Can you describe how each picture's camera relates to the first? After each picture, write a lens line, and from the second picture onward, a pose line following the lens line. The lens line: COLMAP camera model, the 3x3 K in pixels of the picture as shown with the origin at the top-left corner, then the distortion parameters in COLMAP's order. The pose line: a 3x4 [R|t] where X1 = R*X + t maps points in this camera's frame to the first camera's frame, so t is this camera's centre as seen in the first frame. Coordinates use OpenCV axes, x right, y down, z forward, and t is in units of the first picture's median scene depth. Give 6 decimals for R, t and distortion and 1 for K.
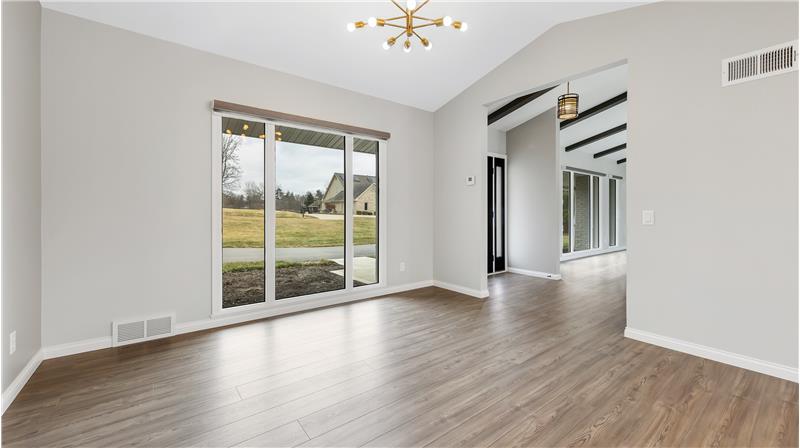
lens RADIAL K [[318.8, 0, 401.5], [0, 318.8, 217.3], [0, 0, 1]] dist [0.003999, 0.000504]
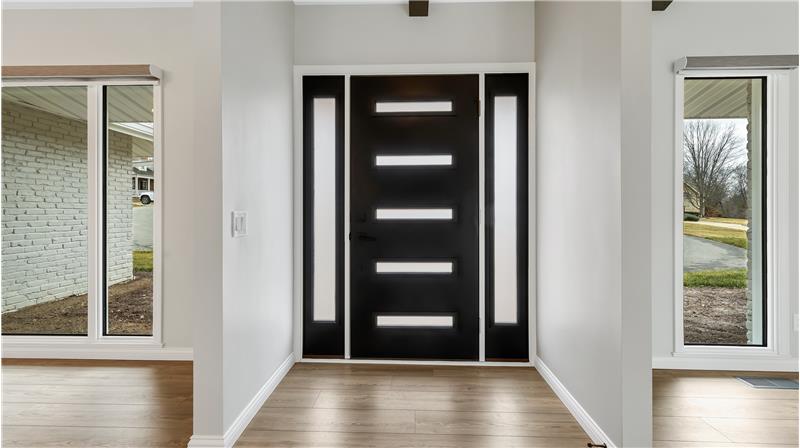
lens RADIAL K [[318.8, 0, 400.4], [0, 318.8, 227.4], [0, 0, 1]] dist [0.003999, 0.000504]
pose [[0.774693, -0.002376, -0.632334, 0.448446], [-0.002778, 0.999971, -0.007161, 0.007467], [0.632332, 0.007304, 0.774663, 0.605239]]
